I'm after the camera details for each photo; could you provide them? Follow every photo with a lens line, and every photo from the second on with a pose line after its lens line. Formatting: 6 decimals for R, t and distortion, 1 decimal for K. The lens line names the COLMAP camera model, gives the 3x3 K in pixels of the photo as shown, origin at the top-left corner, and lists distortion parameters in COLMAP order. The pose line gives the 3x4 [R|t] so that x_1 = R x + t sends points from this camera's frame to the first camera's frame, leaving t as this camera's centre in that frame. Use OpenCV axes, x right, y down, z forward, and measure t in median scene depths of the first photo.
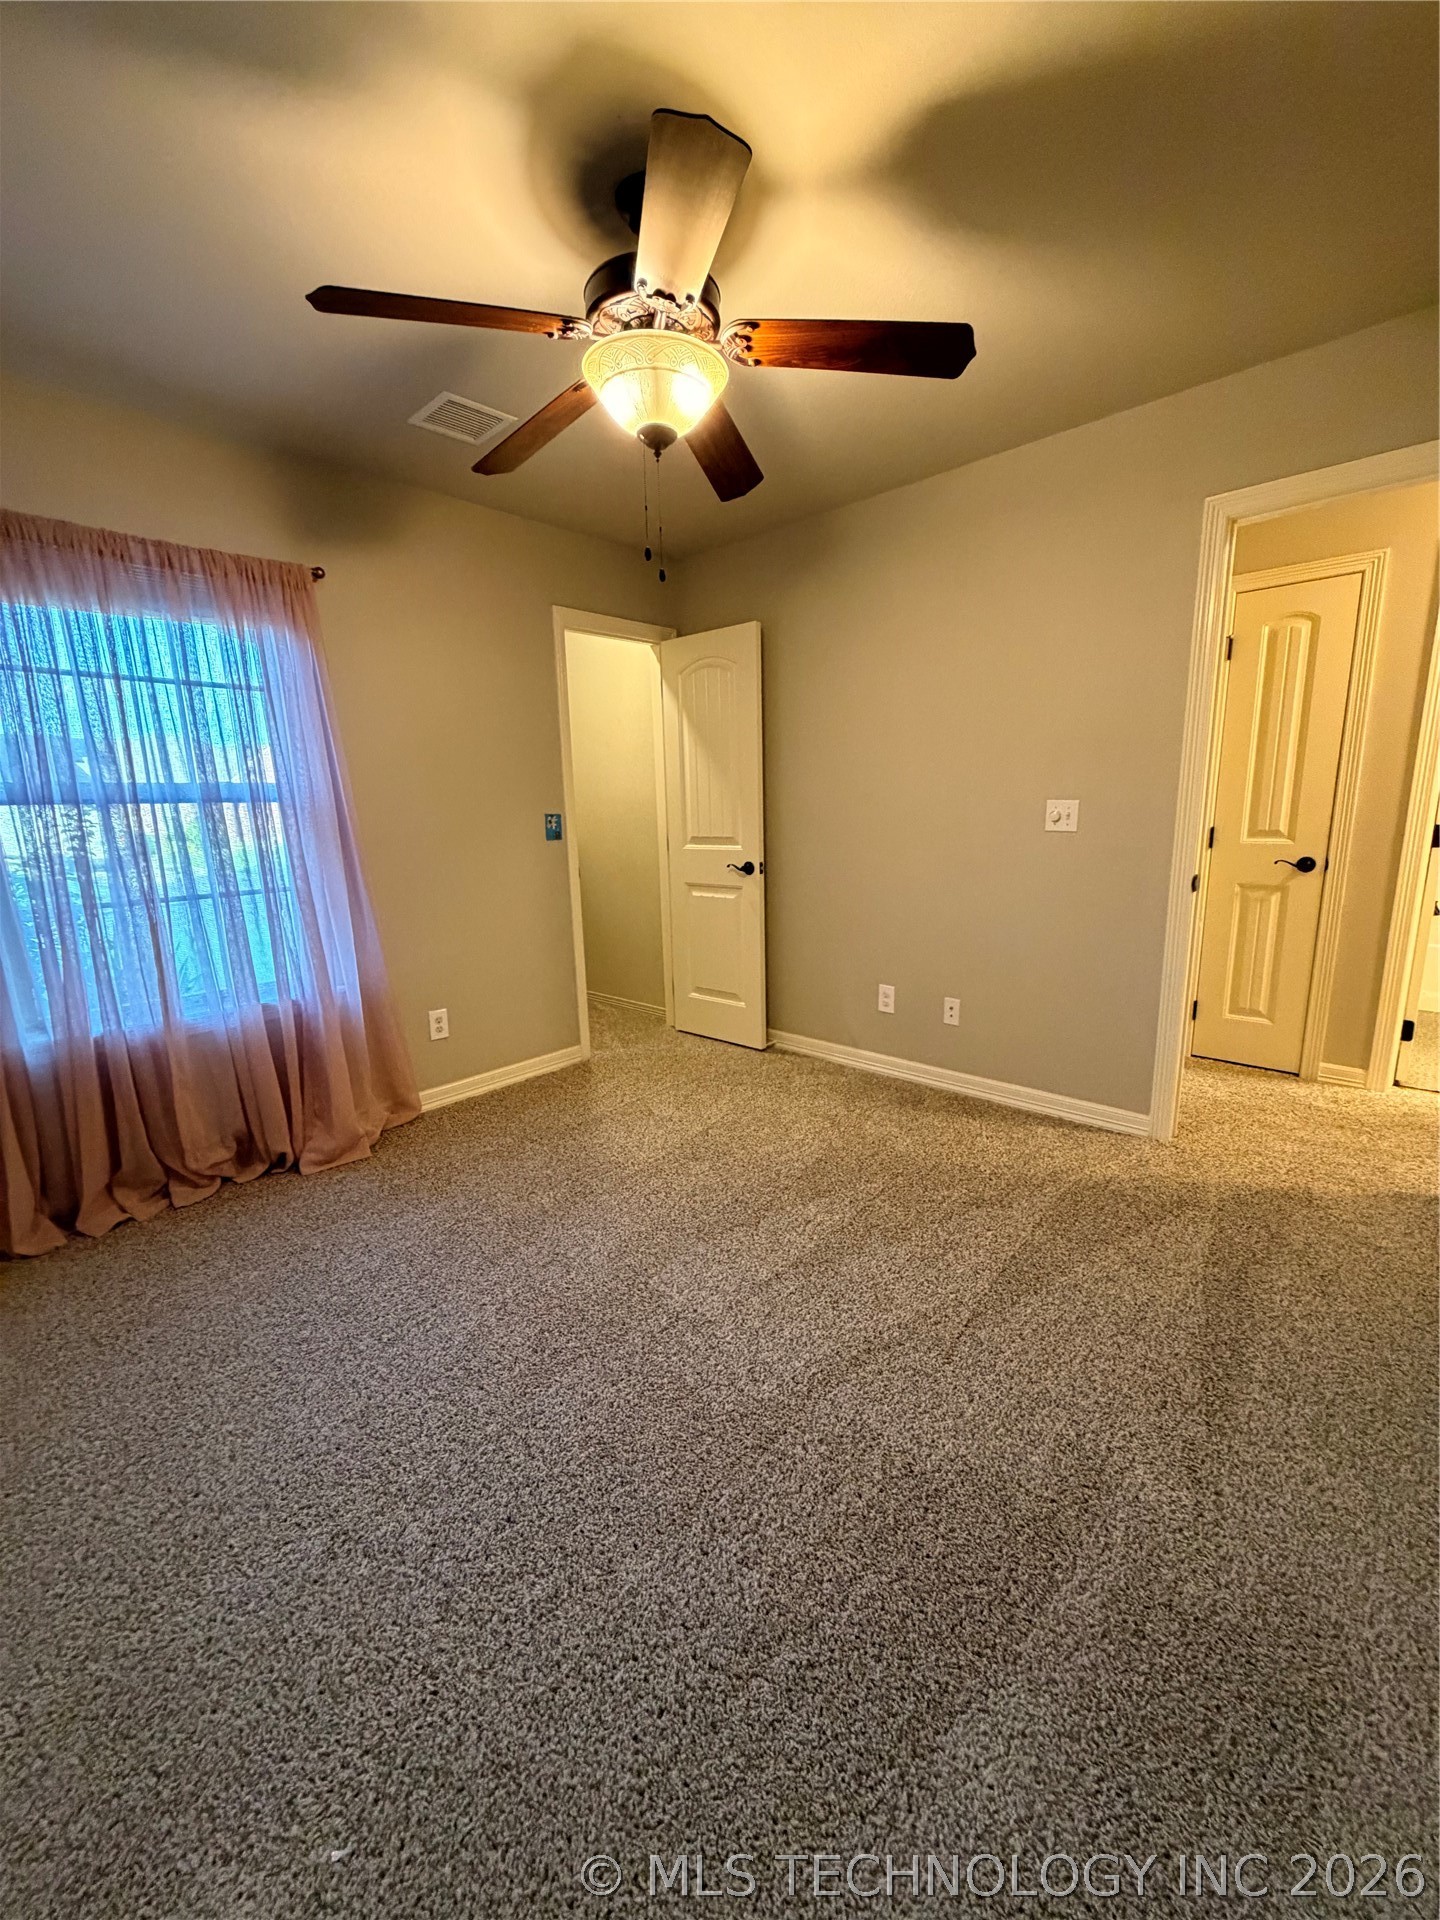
lens RADIAL K [[764.0, 0, 721.8], [0, 764.0, 953.6], [0, 0, 1]] dist [0.001527, -0.000174]
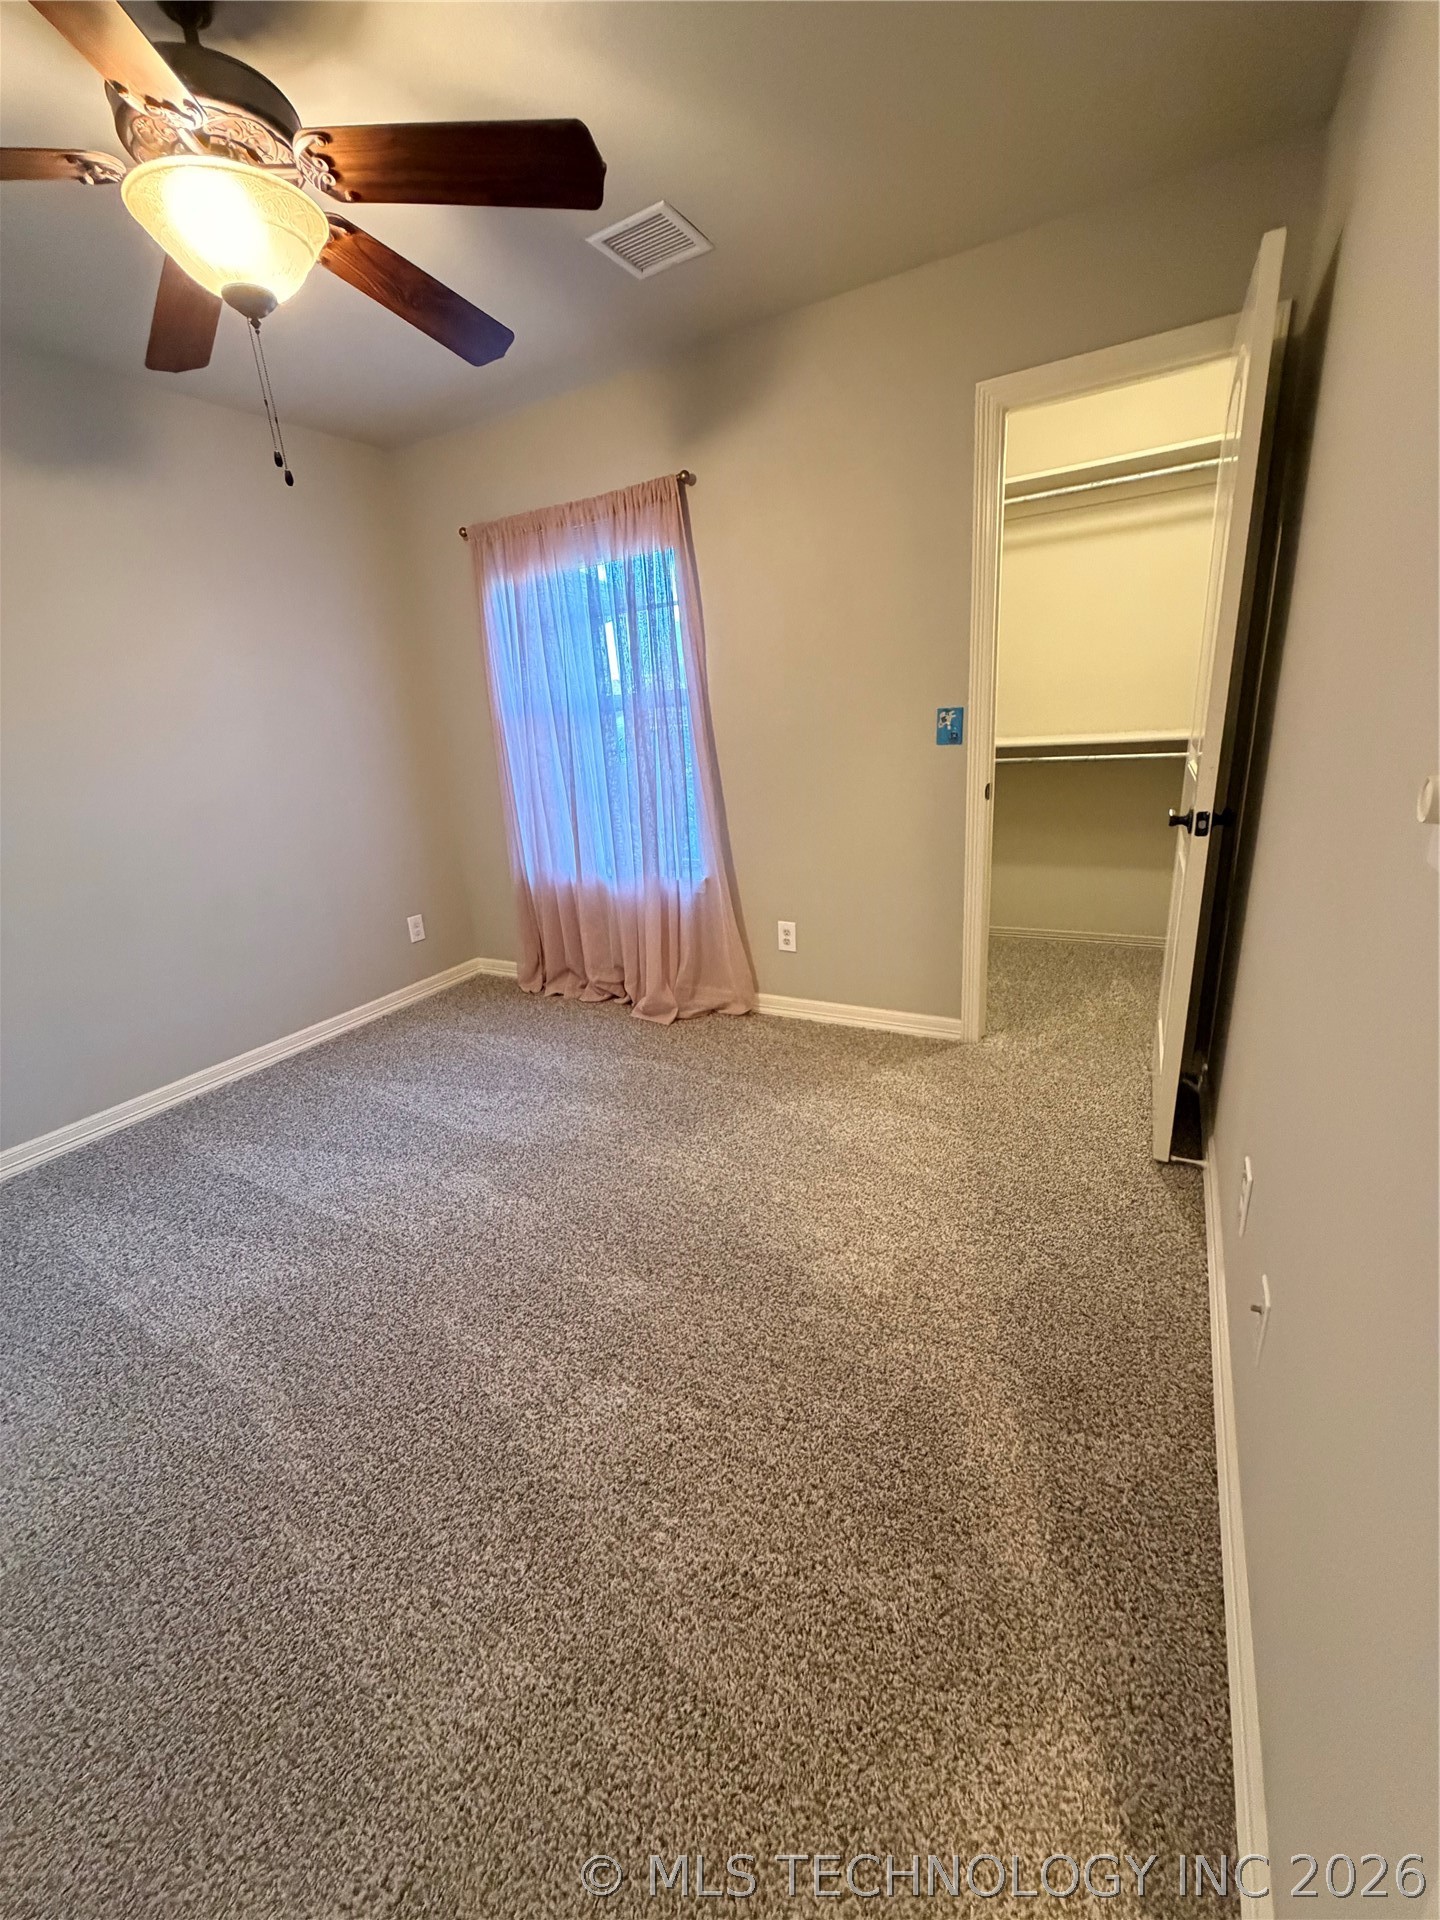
lens RADIAL K [[764.0, 0, 721.8], [0, 764.0, 953.6], [0, 0, 1]] dist [0.001527, -0.000174]
pose [[0.228897, 0.303191, -0.925031, 0.521953], [-0.120652, 0.951768, 0.282099, -0.152294], [0.965945, 0.047035, 0.254438, 0.674323]]
